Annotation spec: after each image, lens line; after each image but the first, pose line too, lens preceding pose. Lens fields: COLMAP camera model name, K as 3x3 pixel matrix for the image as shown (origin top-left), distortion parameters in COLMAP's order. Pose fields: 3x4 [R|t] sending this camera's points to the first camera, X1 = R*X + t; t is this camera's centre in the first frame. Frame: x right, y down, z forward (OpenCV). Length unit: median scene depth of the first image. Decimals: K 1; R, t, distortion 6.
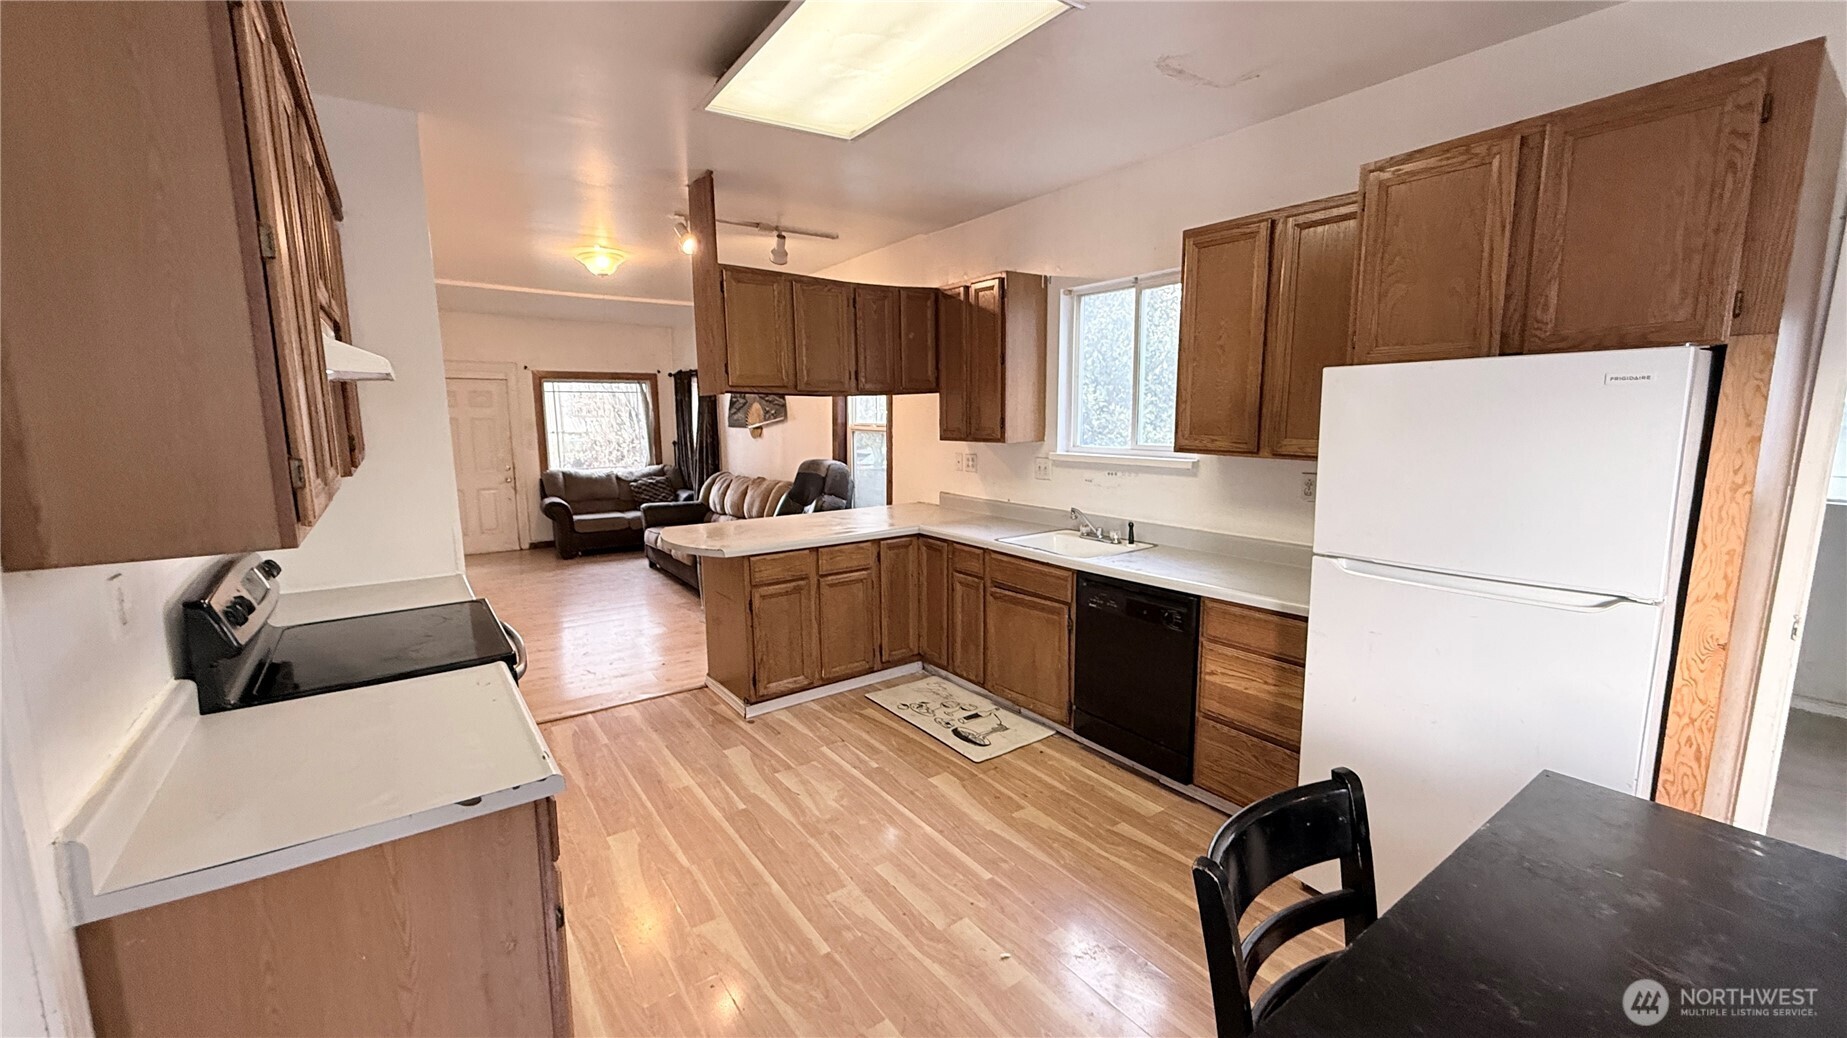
lens RADIAL K [[737.7, 0, 923.5], [0, 737.7, 519.0], [0, 0, 1]] dist [0.000058, -0.000108]
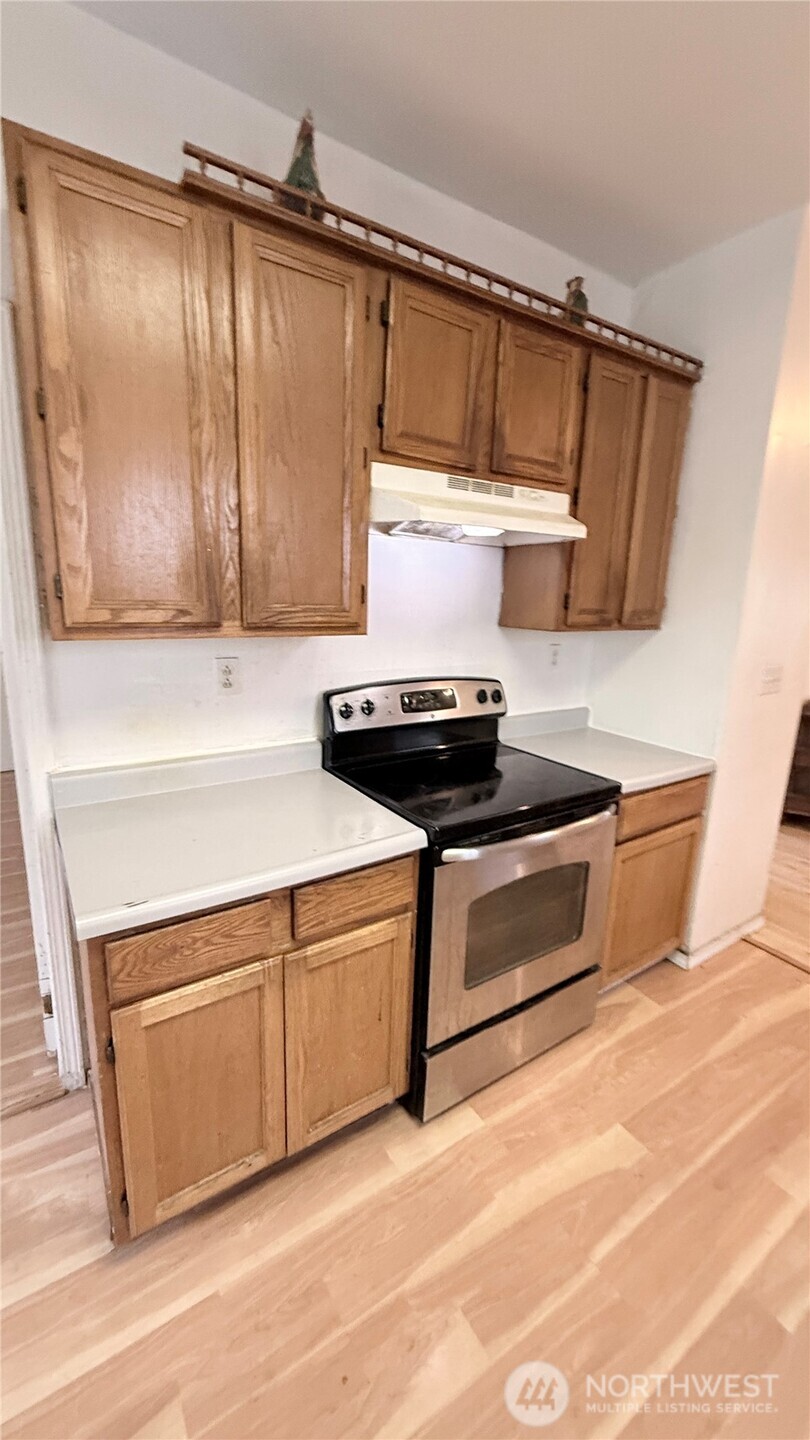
lens RADIAL K [[575.1, 0, 405.0], [0, 575.1, 720.0], [0, 0, 1]] dist [0.000058, -0.000108]
pose [[-0.036624, 0.221322, -0.974513, 0.053678], [-0.177879, 0.958151, 0.224291, -0.051839], [0.983371, 0.181560, 0.004277, 0.481034]]
